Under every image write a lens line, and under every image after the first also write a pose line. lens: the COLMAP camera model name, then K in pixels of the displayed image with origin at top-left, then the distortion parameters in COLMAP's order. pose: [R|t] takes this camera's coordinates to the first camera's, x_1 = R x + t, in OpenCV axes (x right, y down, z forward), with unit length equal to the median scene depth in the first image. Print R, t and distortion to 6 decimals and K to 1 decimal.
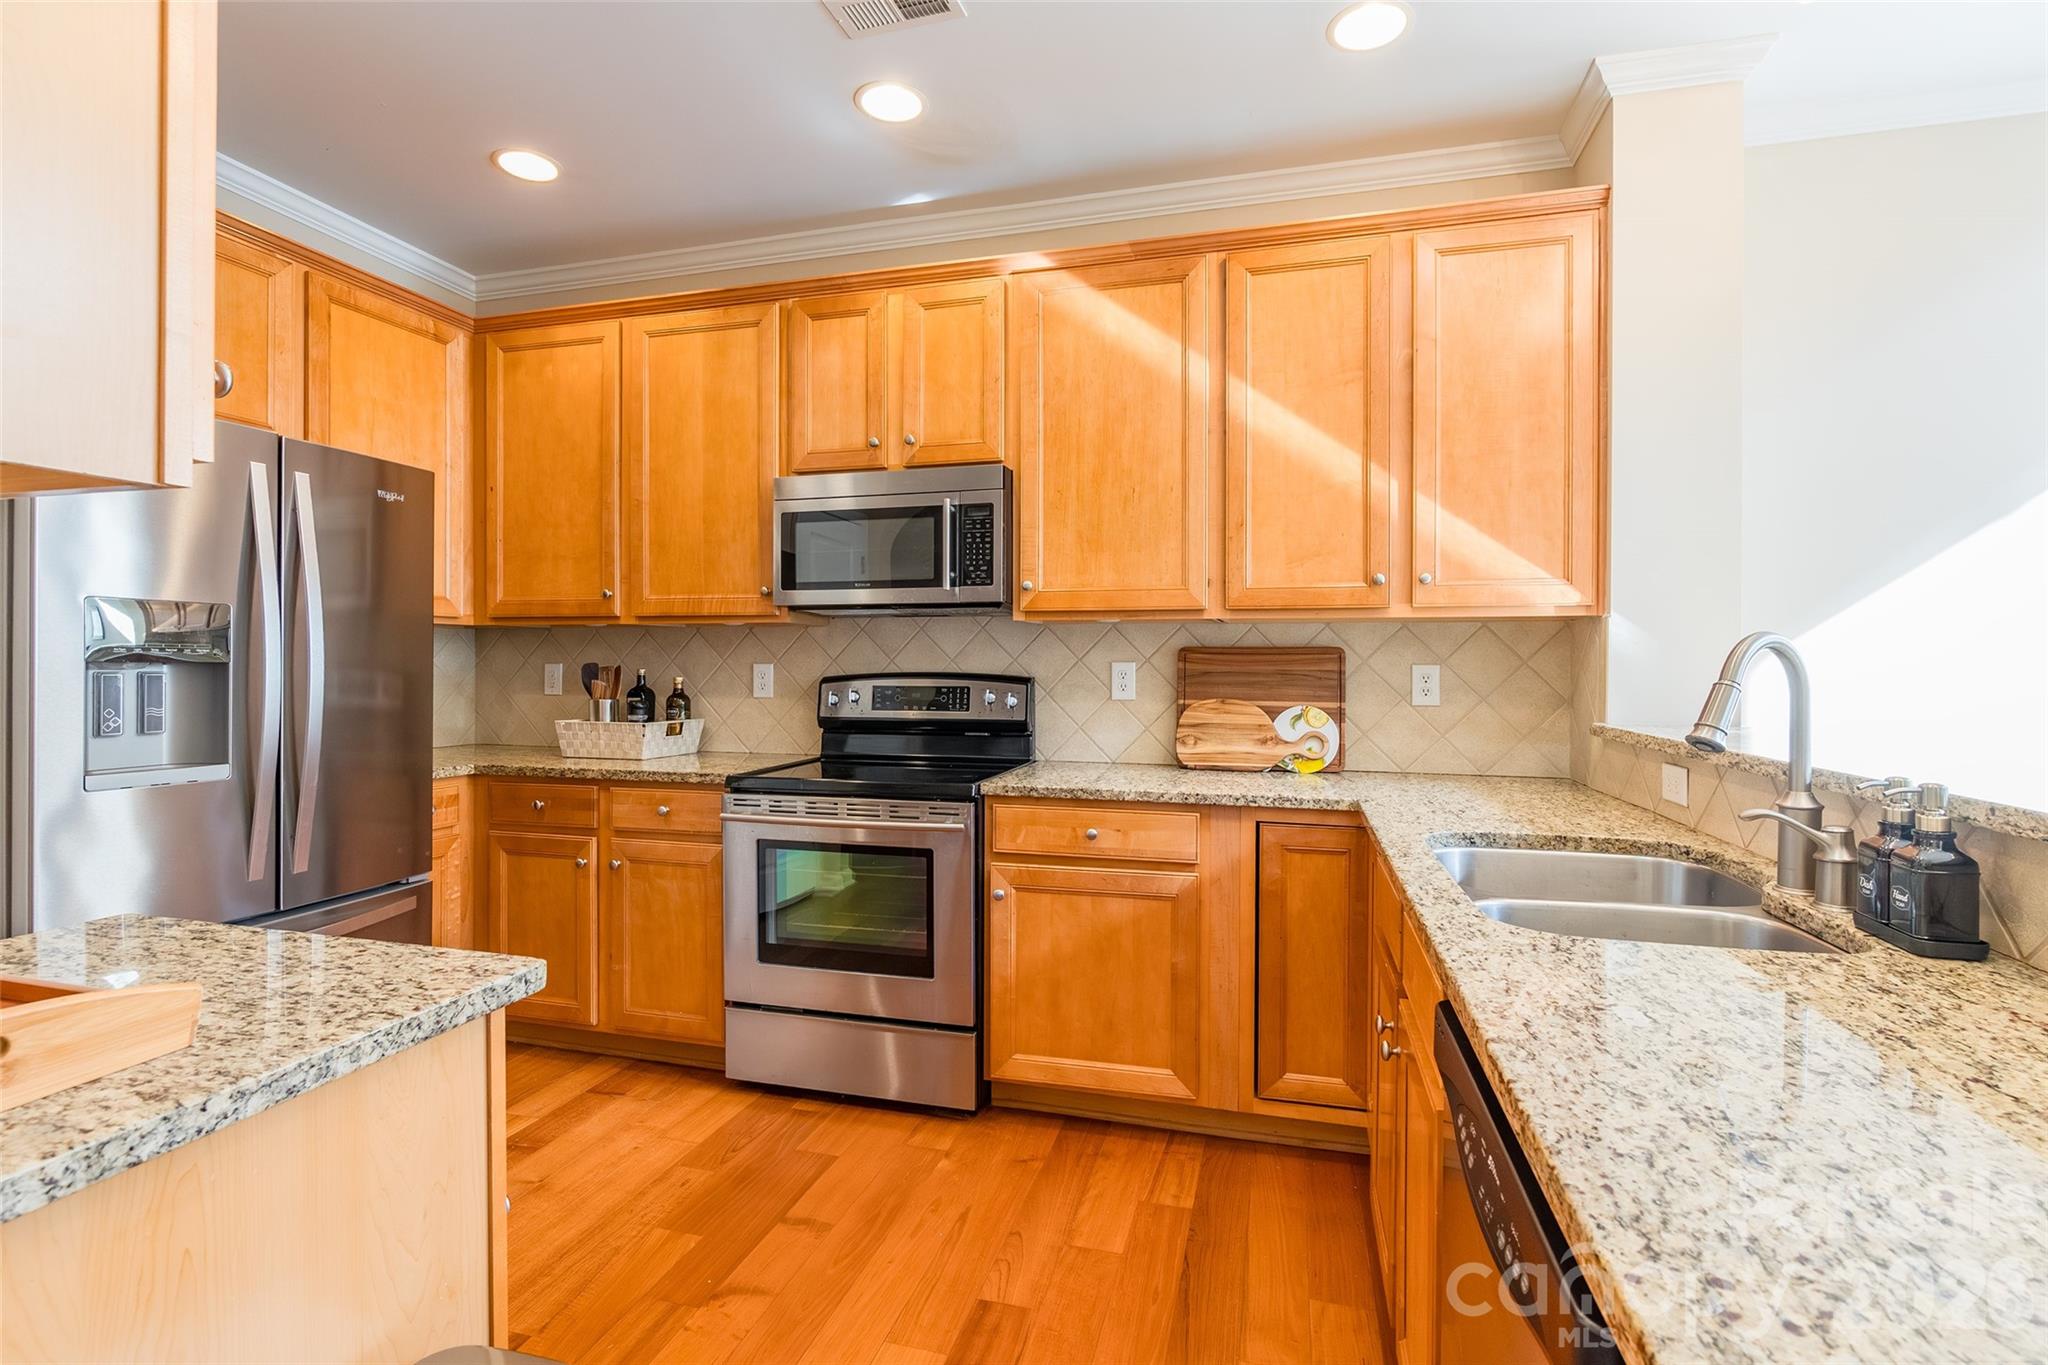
lens RADIAL K [[952.9, 0, 1021.0], [0, 952.9, 672.6], [0, 0, 1]] dist [-0.008380, 0.002172]
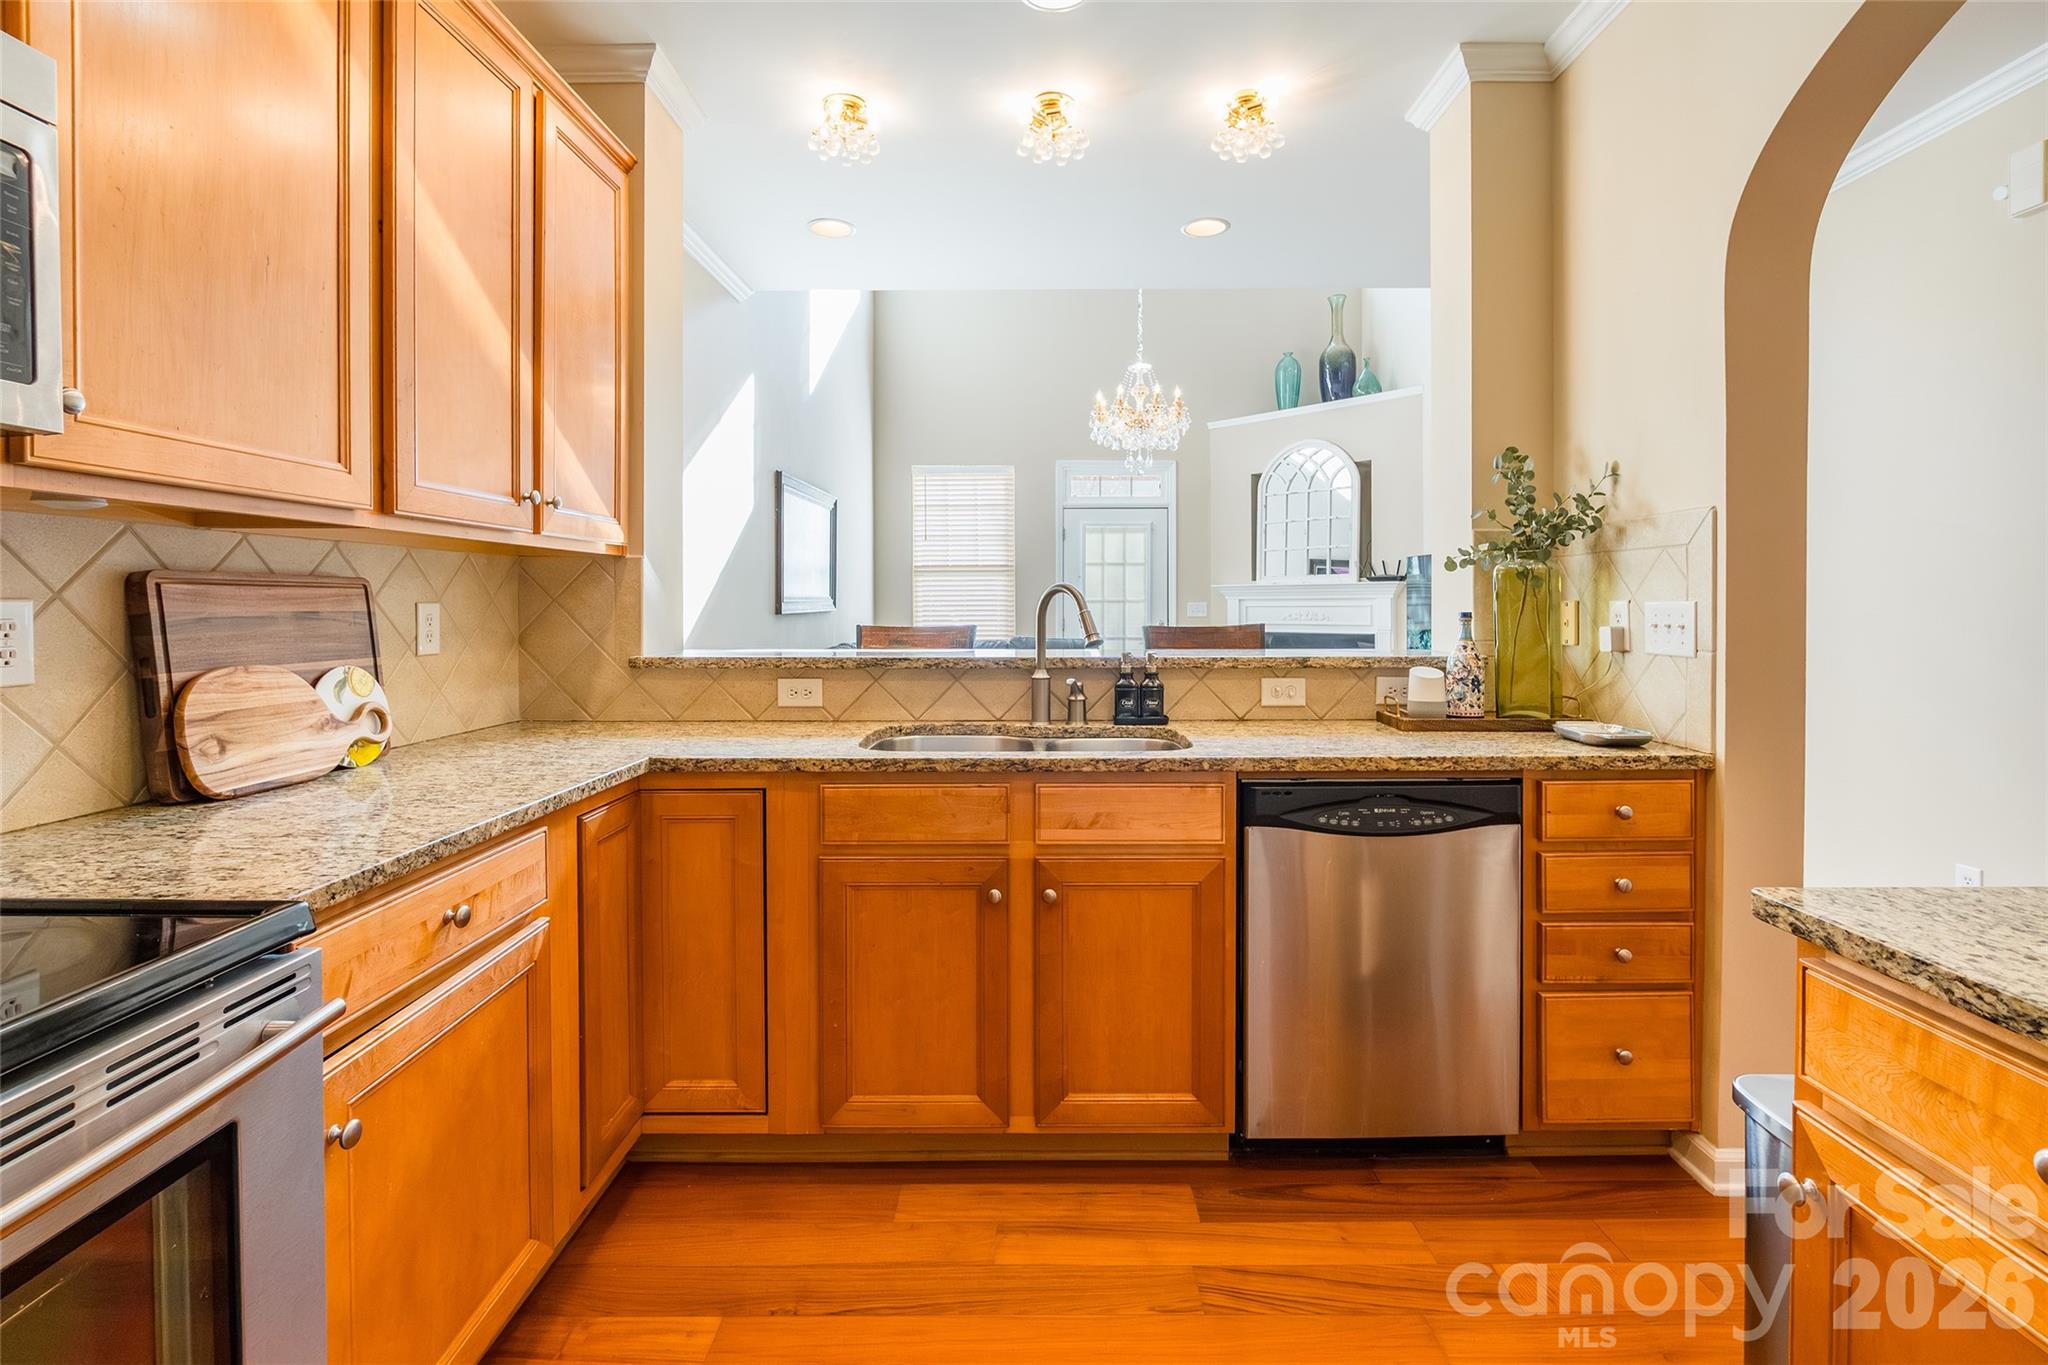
lens RADIAL K [[952.9, 0, 1030.4], [0, 952.9, 610.4], [0, 0, 1]] dist [-0.008380, 0.002172]
pose [[-0.255627, -0.010586, 0.966717, -0.461811], [0.011477, 0.999836, 0.013983, -0.007057], [-0.966707, 0.014669, -0.255464, 0.715260]]
